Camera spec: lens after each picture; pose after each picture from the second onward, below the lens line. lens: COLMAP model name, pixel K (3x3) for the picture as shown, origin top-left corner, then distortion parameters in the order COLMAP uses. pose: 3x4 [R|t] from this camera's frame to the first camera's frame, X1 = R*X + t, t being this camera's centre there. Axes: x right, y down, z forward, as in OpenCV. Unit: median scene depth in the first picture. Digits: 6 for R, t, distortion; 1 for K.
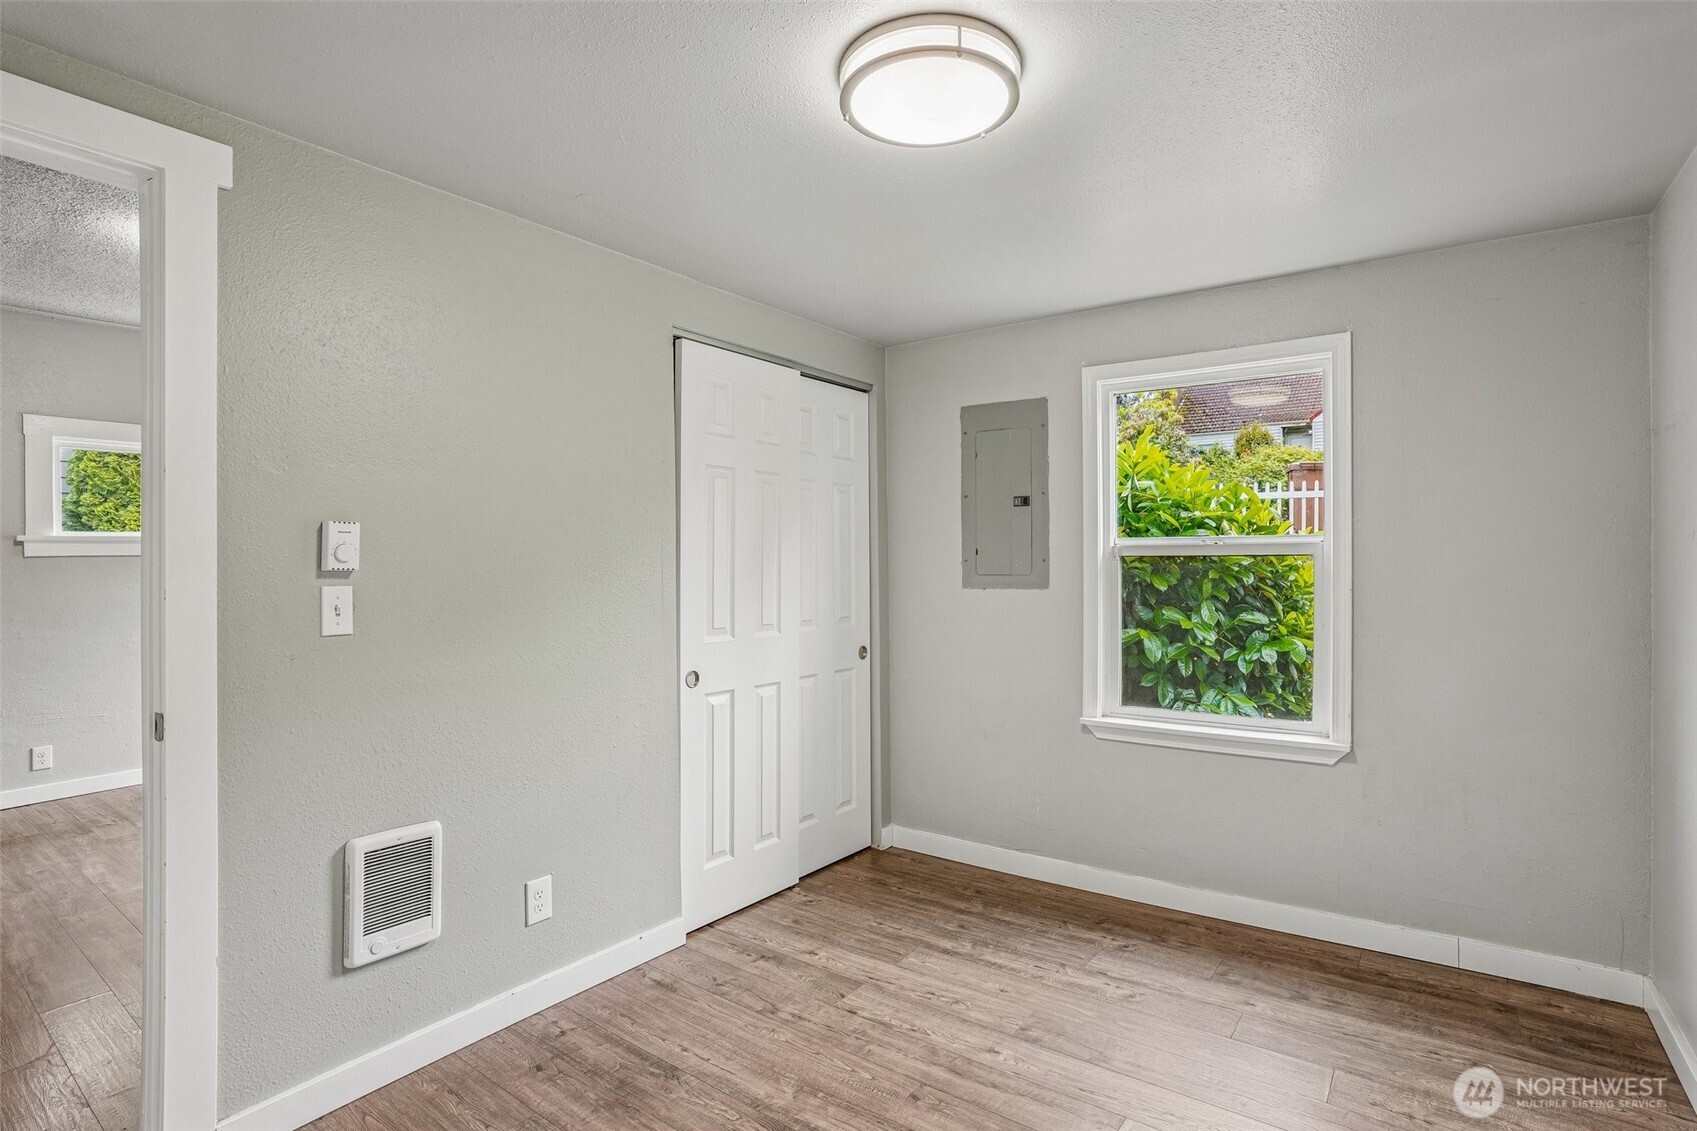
lens RADIAL K [[836.7, 0, 853.9], [0, 836.7, 564.1], [0, 0, 1]] dist [-0.047136, 0.018159]
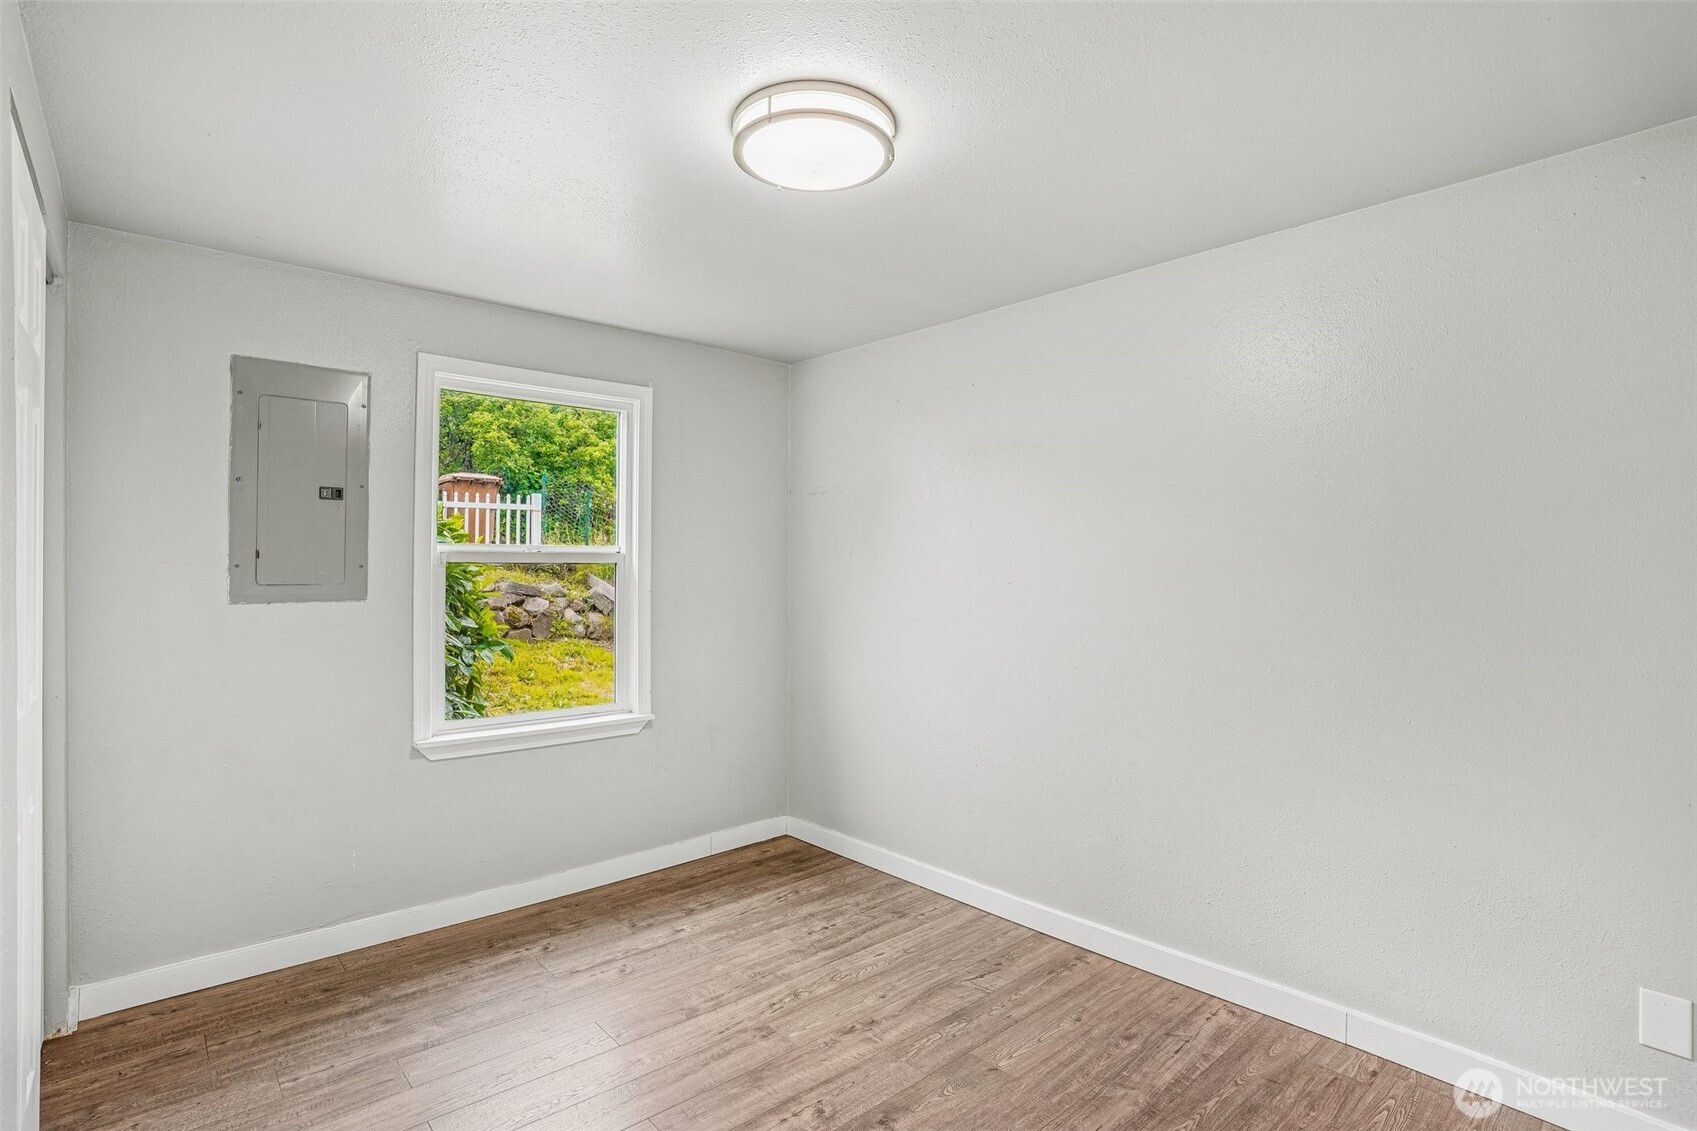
lens RADIAL K [[836.7, 0, 856.2], [0, 836.7, 564.9], [0, 0, 1]] dist [-0.047136, 0.018159]
pose [[0.222404, 0.005276, 0.974940, -0.577305], [-0.002180, 0.999986, -0.004914, -0.003677], [-0.974952, -0.001033, 0.222412, 0.403827]]
